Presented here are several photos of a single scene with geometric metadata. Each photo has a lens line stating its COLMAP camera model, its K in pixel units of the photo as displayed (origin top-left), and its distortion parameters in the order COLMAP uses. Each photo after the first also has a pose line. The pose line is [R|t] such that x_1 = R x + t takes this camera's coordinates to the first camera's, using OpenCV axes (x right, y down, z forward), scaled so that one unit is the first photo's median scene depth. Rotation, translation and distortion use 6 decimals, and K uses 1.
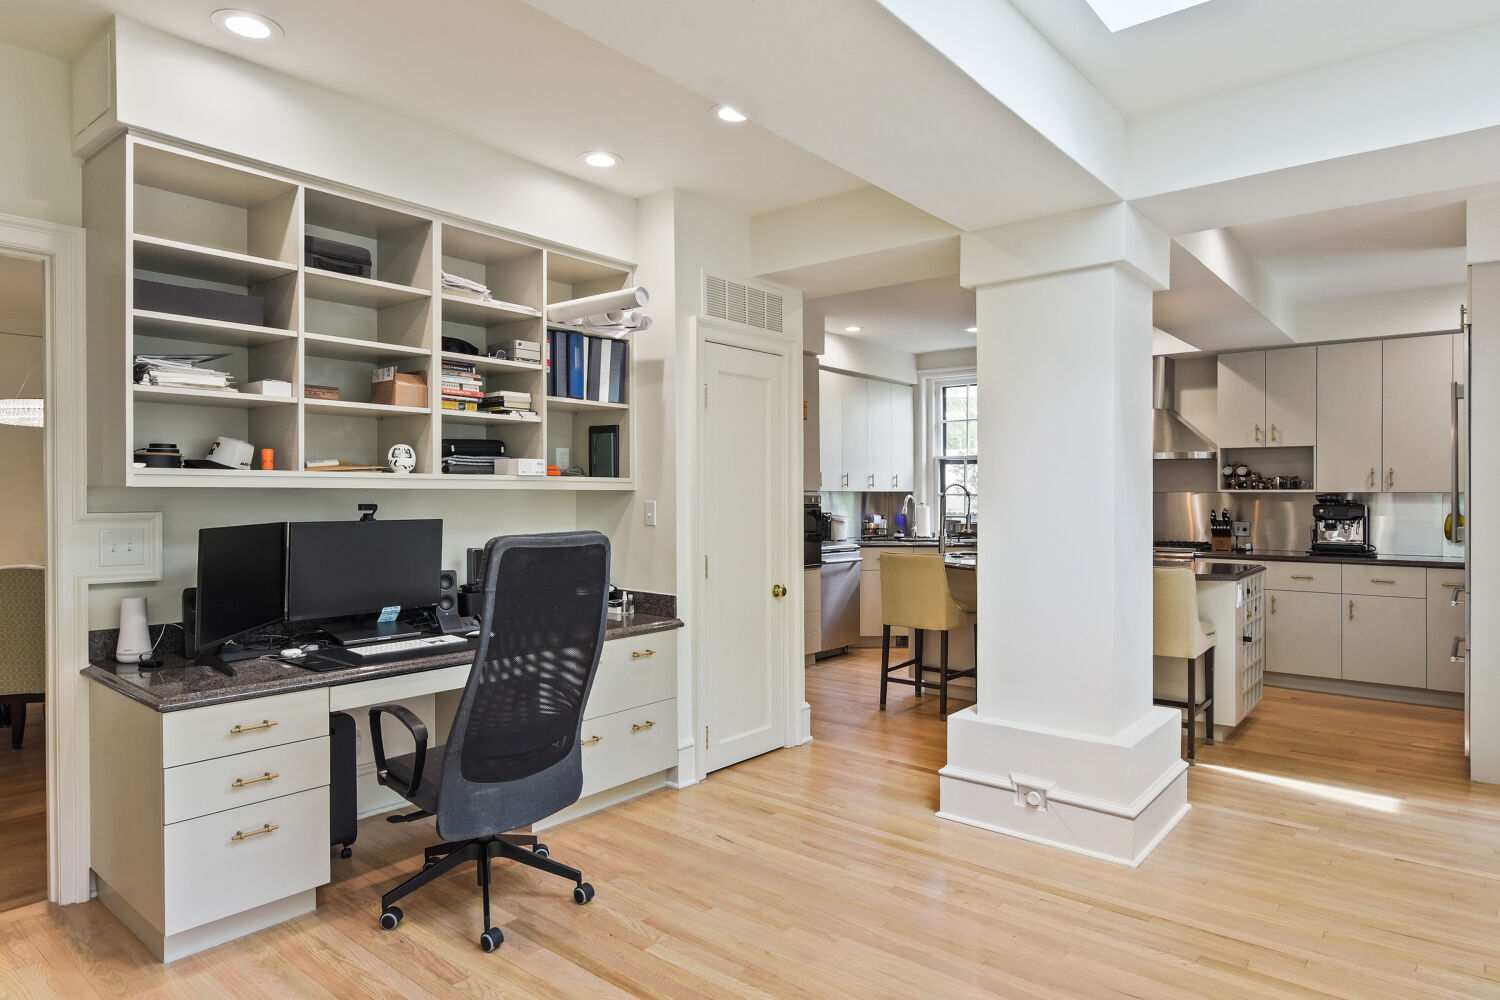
lens RADIAL K [[871.0, 0, 750.0], [0, 871.0, 500.0], [0, 0, 1]] dist [0.002579, 0.001812]
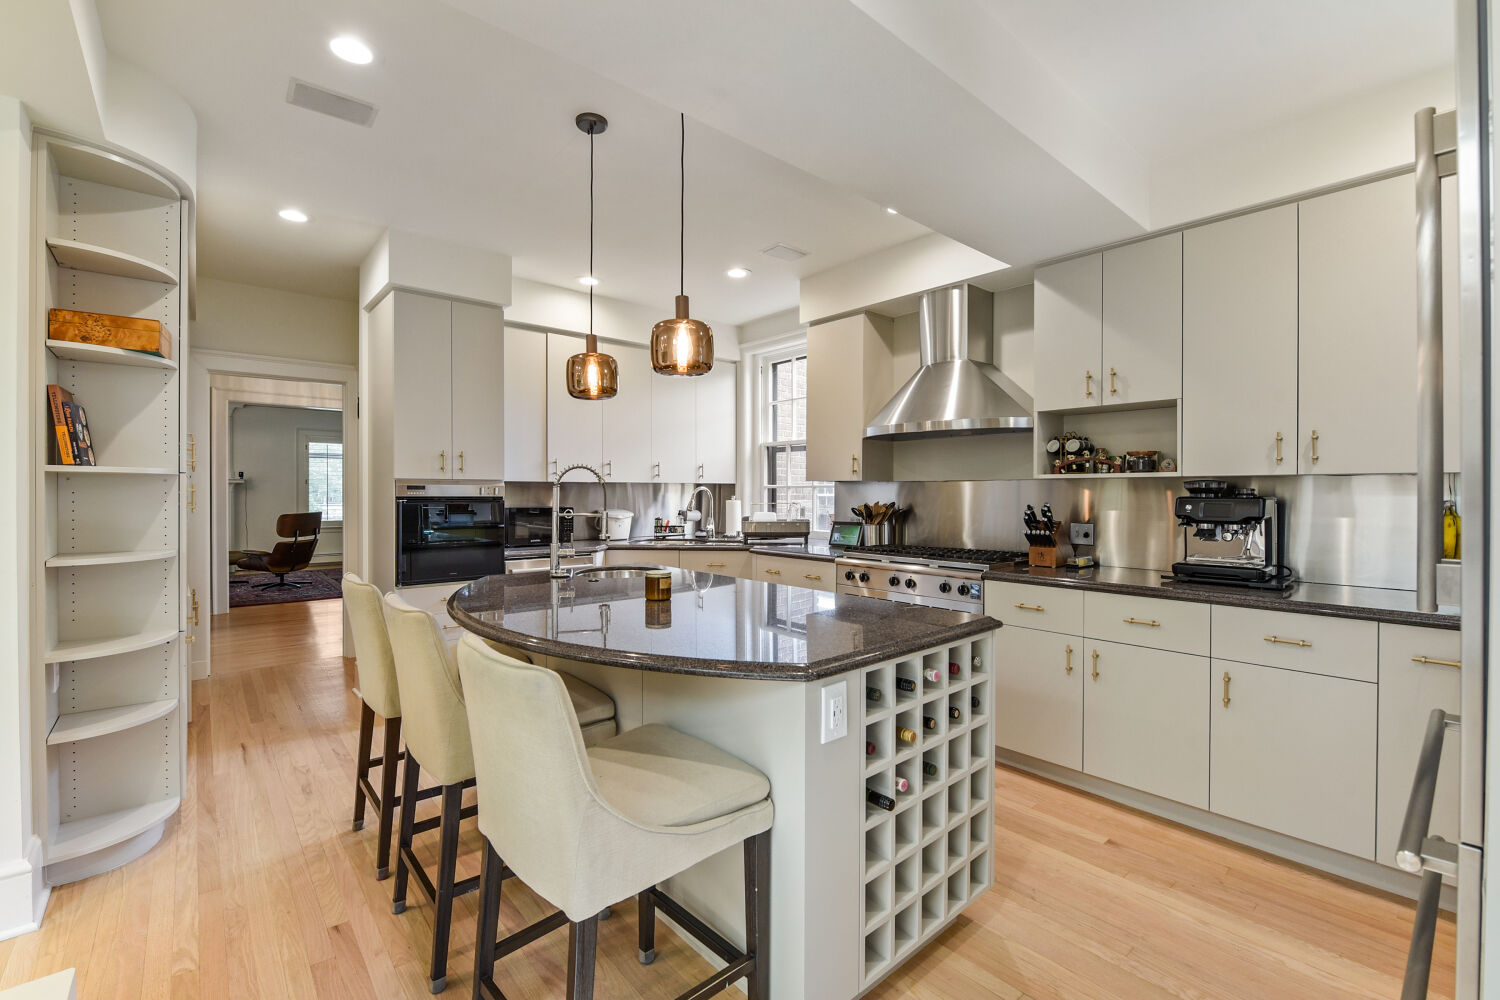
lens RADIAL K [[637.3, 0, 750.0], [0, 637.3, 500.0], [0, 0, 1]] dist [-0.000400, -0.000203]
pose [[0.985550, 0.000392, -0.169382, 0.418423], [0.000312, 0.999991, 0.004128, 0.005232], [0.169382, -0.004121, 0.985542, 0.503863]]
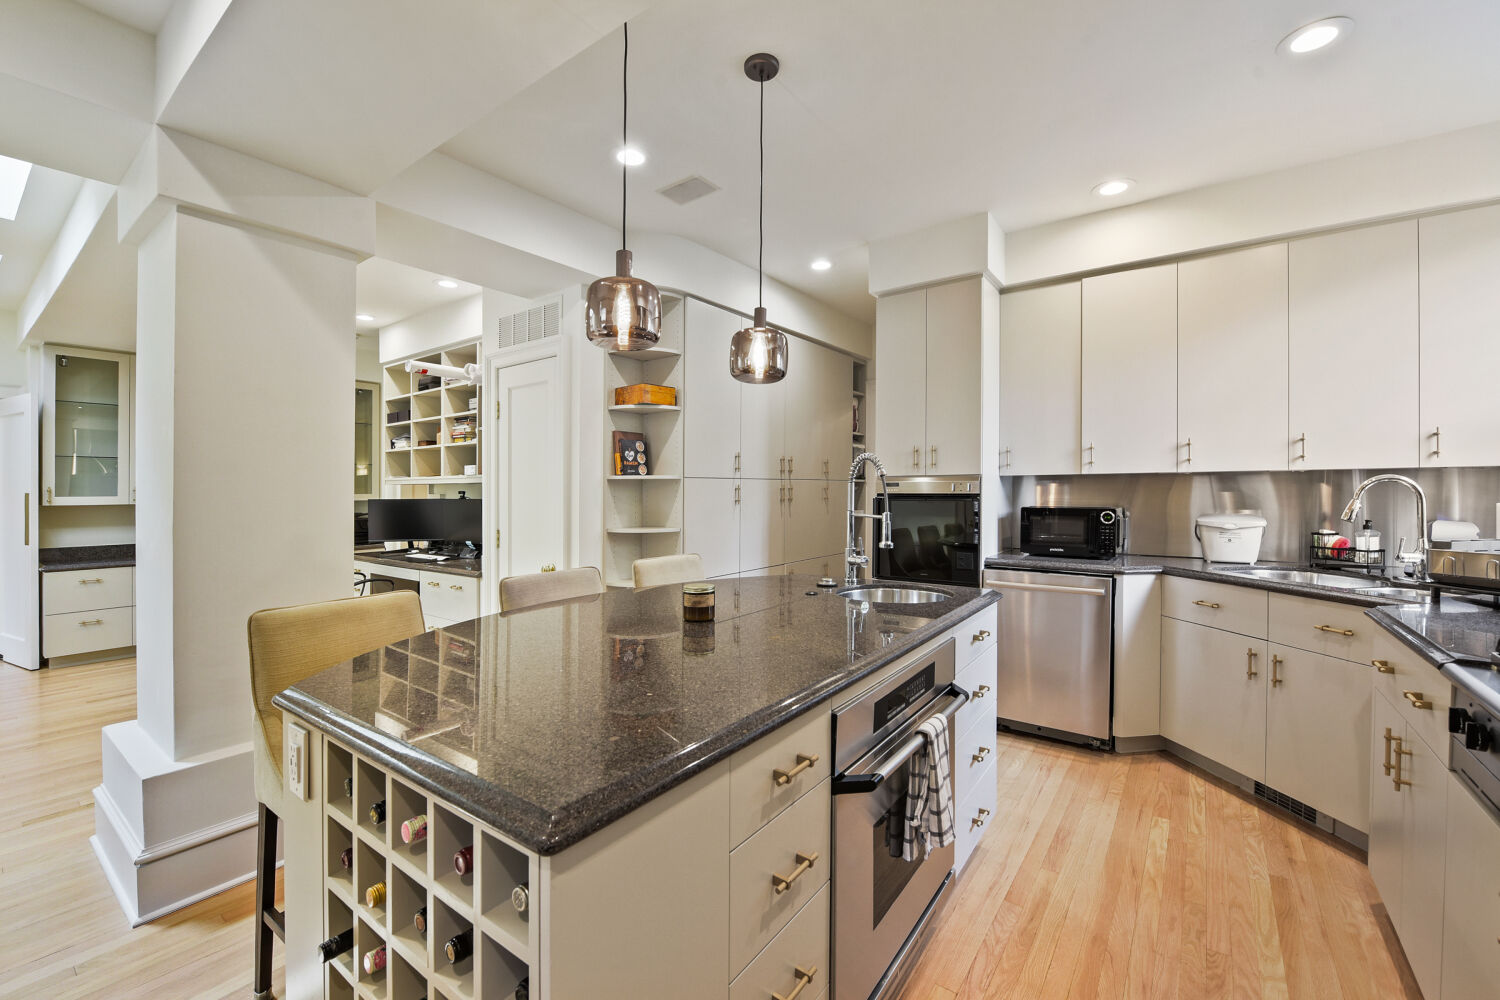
lens RADIAL K [[624.2, 0, 750.0], [0, 624.2, 500.0], [0, 0, 1]] dist [-0.001308, -0.000052]
pose [[0.054371, 0.010115, -0.998470, 0.577783], [-0.001657, 0.999948, 0.010040, 0.004917], [0.998519, 0.001109, 0.054385, 0.827554]]
